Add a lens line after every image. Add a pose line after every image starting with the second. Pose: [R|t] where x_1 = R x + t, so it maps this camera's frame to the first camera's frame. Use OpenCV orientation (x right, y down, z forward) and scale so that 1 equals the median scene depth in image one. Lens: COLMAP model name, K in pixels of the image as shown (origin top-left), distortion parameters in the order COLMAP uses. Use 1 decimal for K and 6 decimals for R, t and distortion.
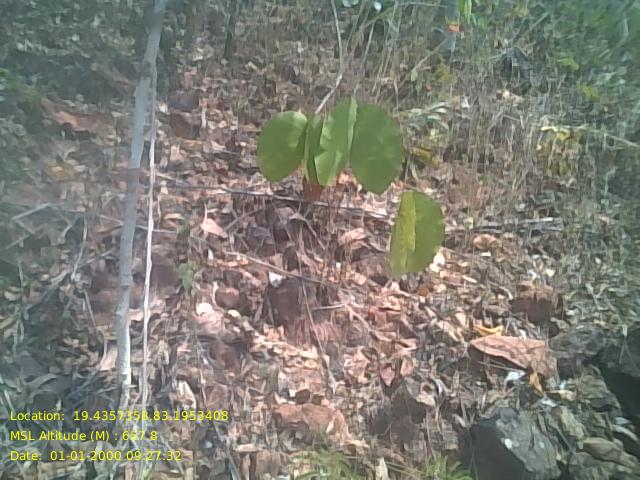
lens RADIAL K [[532.7, 0, 317.7], [0, 532.7, 238.7], [0, 0, 1]] dist [0.127160, -0.187218]
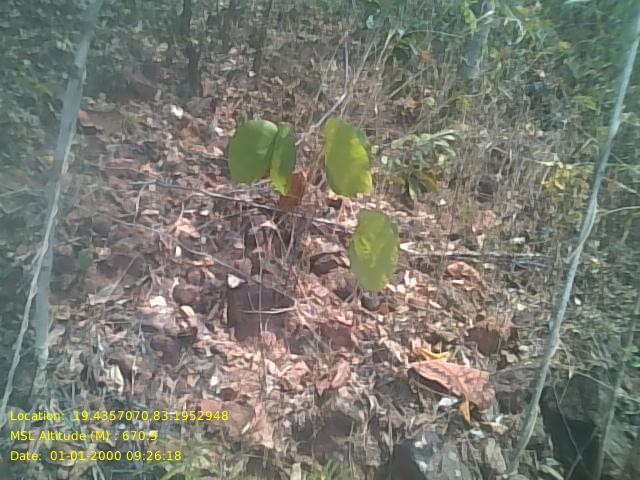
lens RADIAL K [[532.7, 0, 317.7], [0, 532.7, 238.7], [0, 0, 1]] dist [0.127160, -0.187218]
pose [[0.990960, 0.101969, -0.087183, 0.164142], [-0.104457, 0.994229, -0.024447, 0.001178], [0.084187, 0.033333, 0.995892, -0.027665]]
